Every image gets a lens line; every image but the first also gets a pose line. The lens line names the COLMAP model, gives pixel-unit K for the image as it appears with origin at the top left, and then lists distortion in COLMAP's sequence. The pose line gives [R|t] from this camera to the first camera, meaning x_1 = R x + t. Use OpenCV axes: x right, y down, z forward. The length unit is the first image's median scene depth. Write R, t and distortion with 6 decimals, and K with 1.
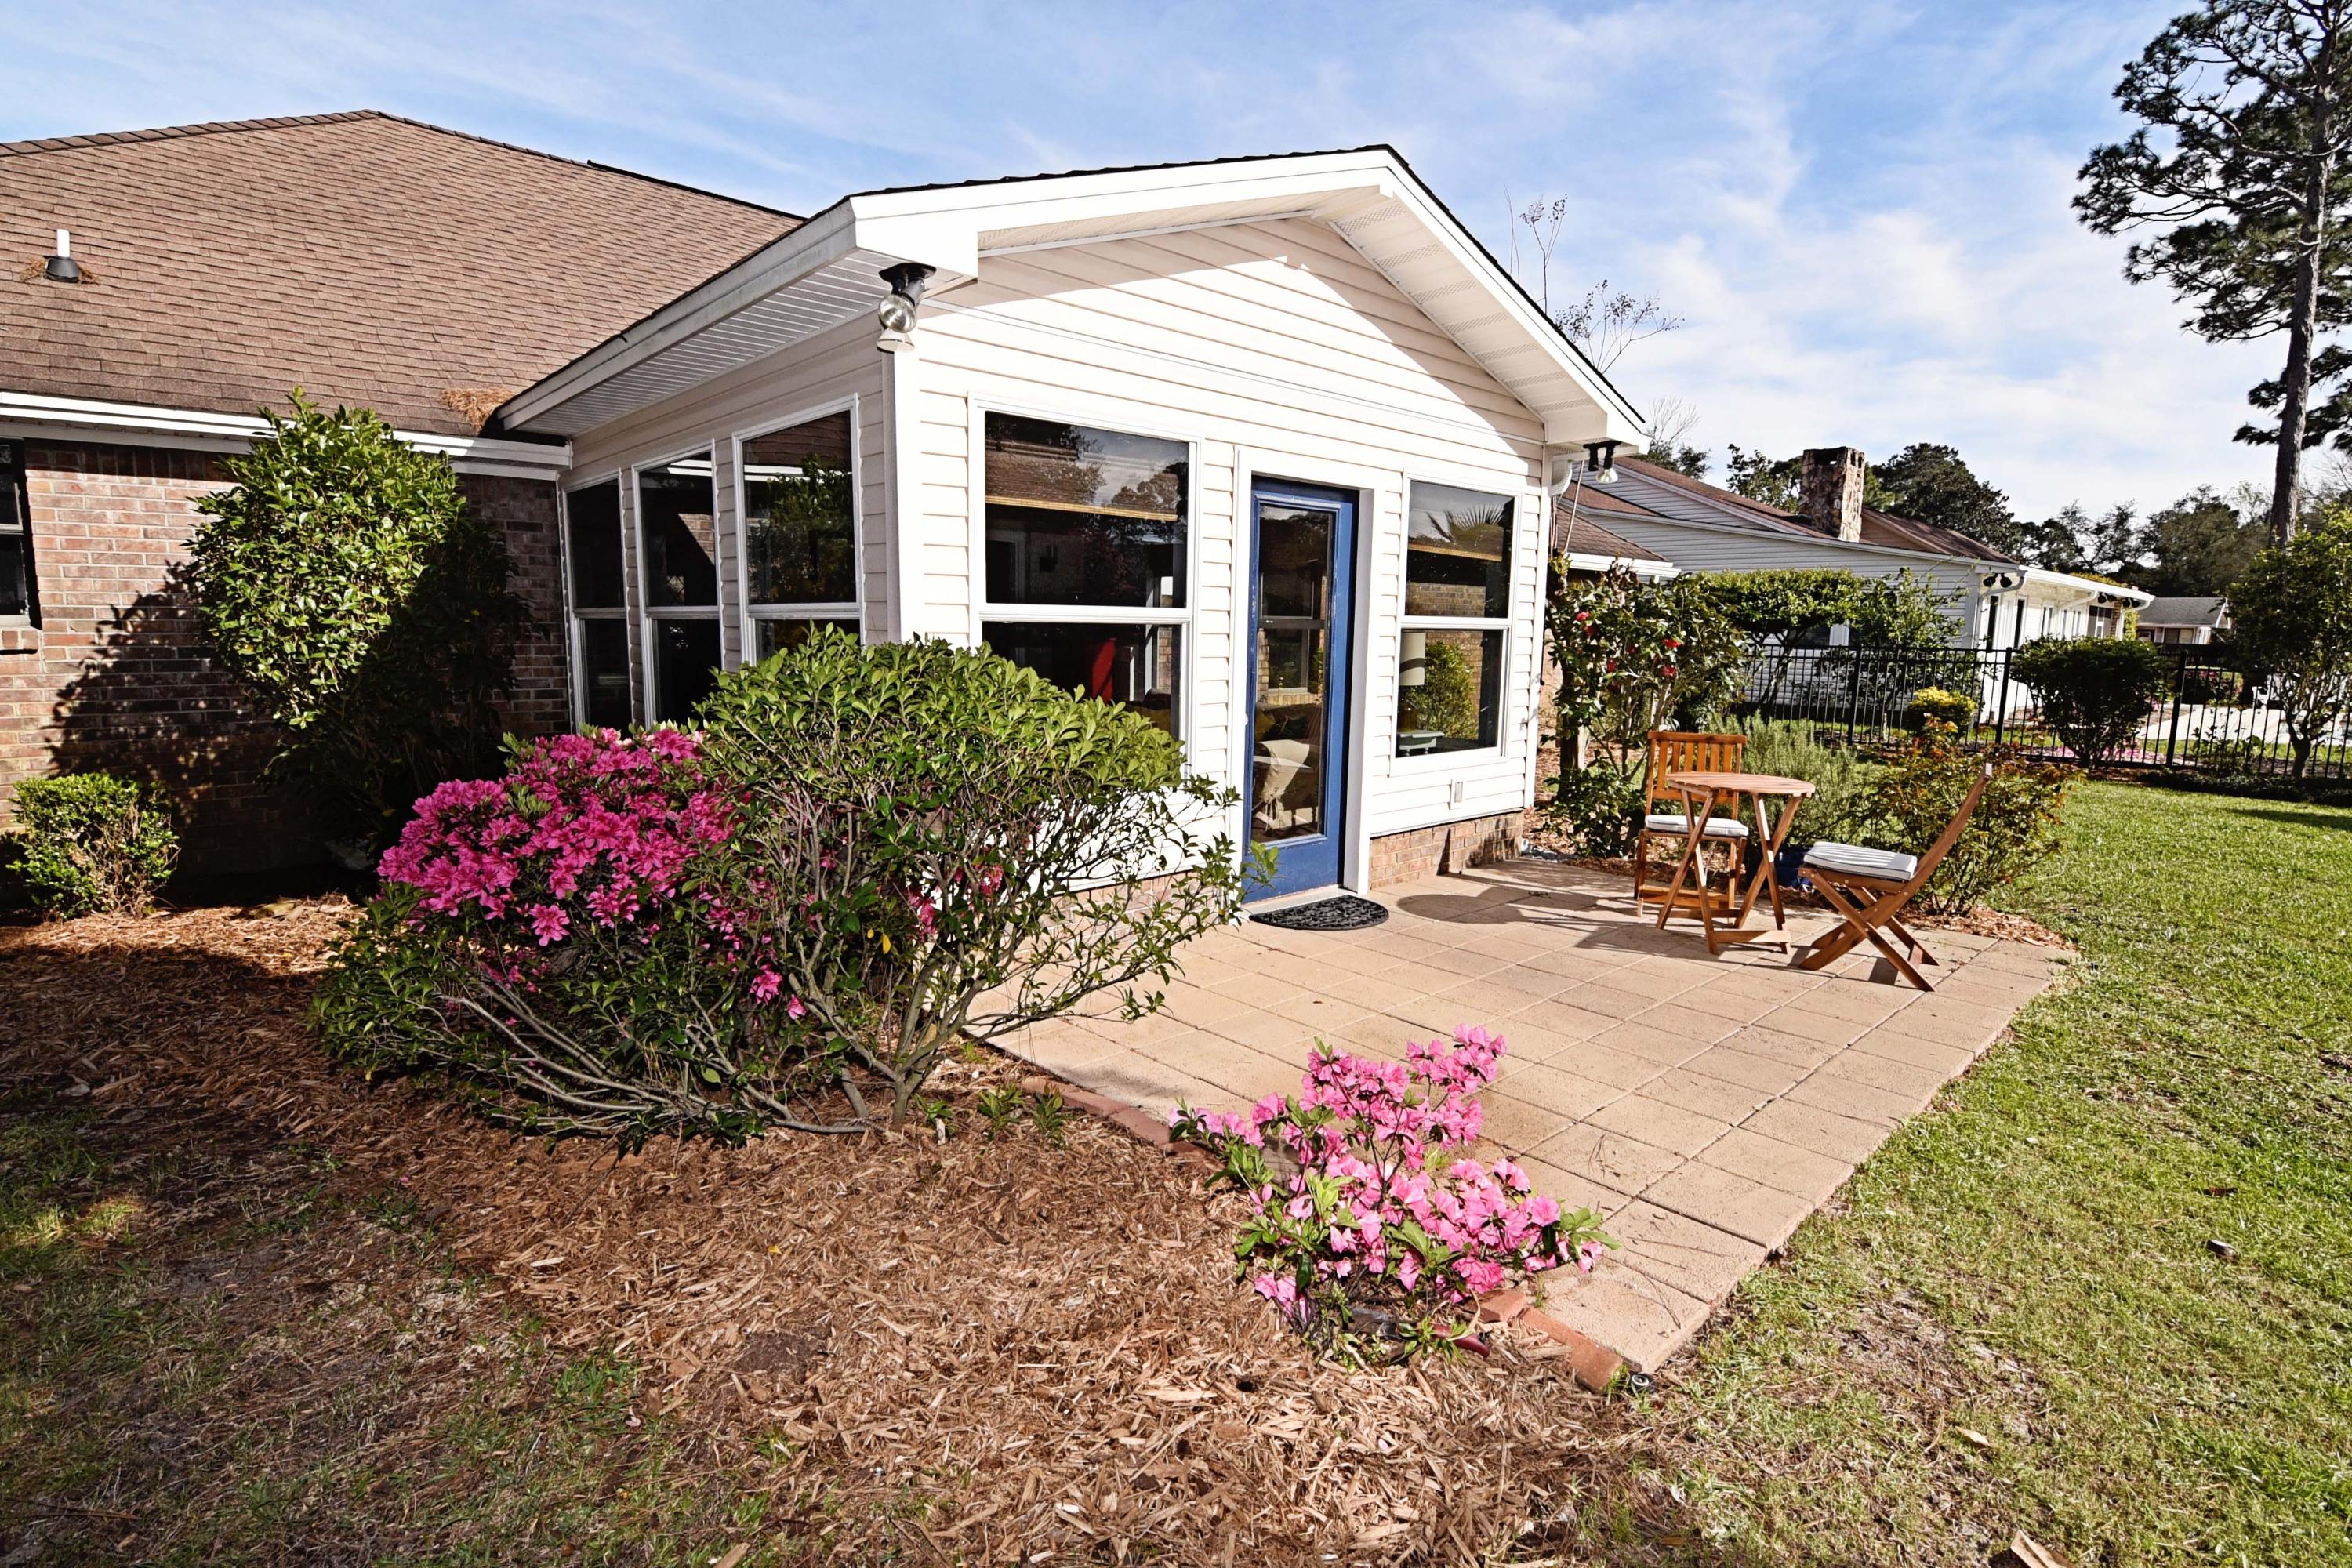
lens RADIAL K [[1124.2, 0, 1176.0], [0, 1124.2, 784.0], [0, 0, 1]] dist [-0.021906, -0.000034]
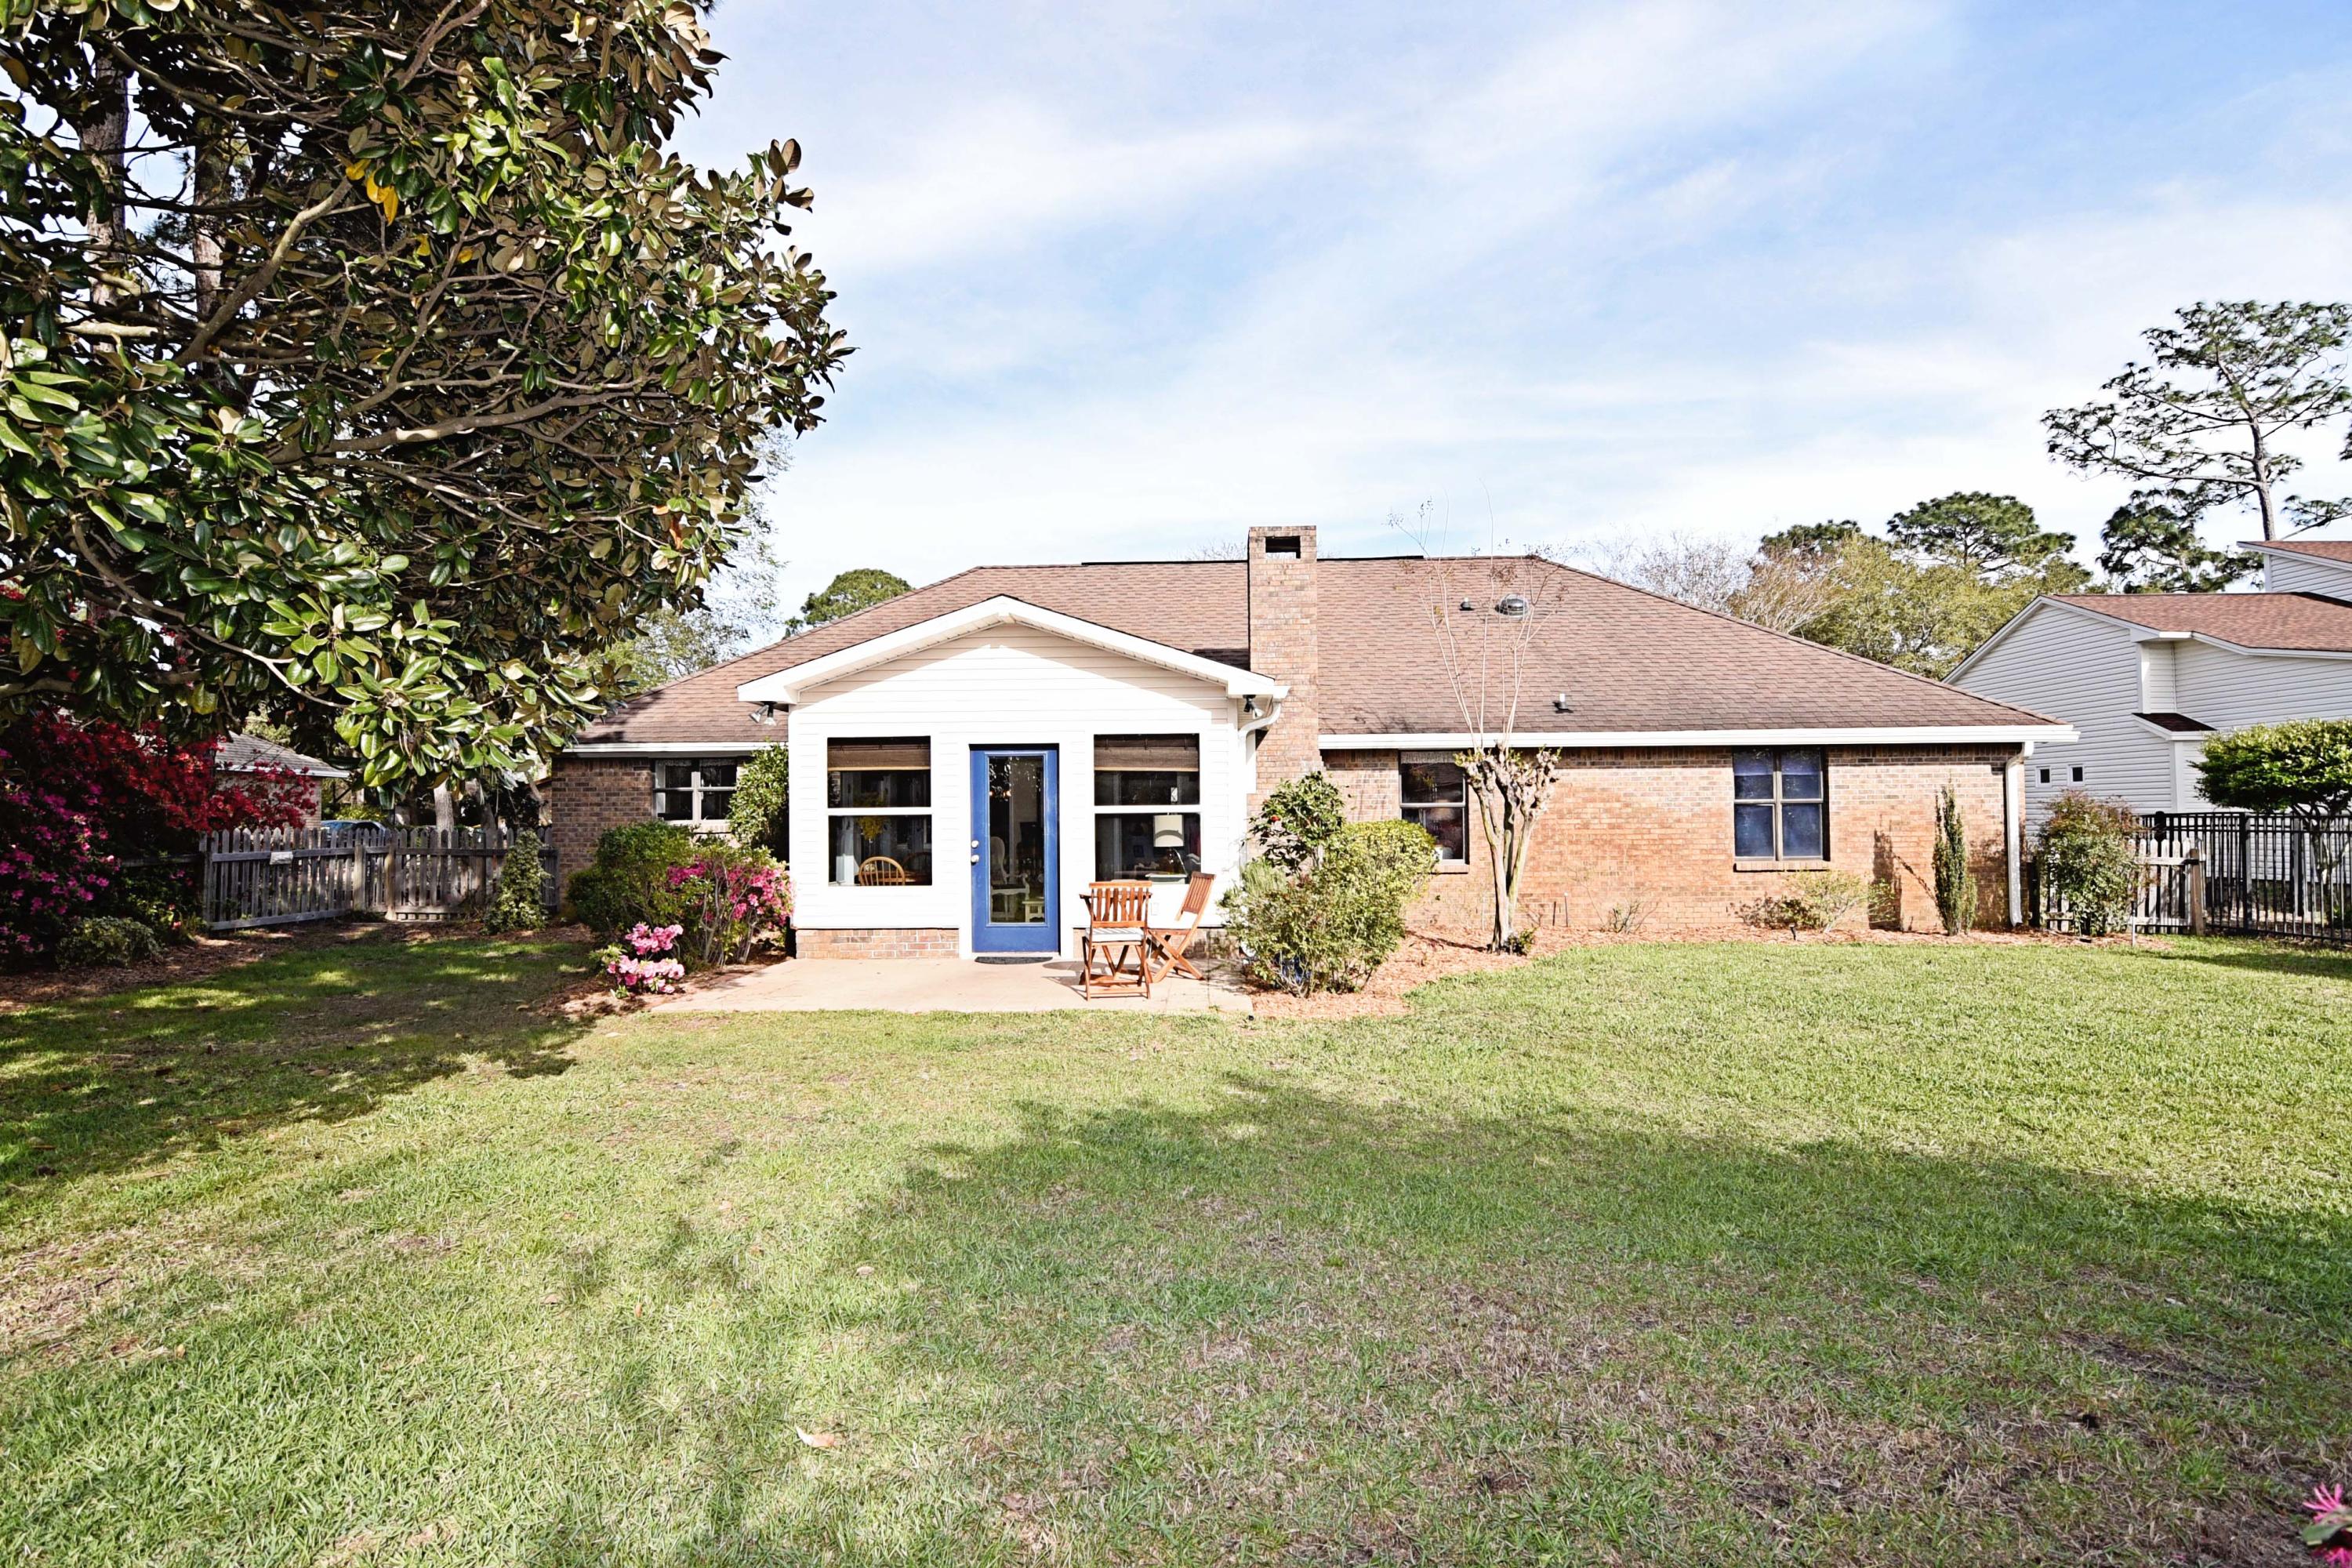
lens RADIAL K [[1124.2, 0, 1176.0], [0, 1124.2, 784.0], [0, 0, 1]] dist [-0.021906, -0.000034]
pose [[0.722505, -0.032607, -0.690597, 1.664123], [-0.080732, 0.988074, -0.131116, 0.047144], [0.686636, 0.150485, 0.711256, -0.237673]]
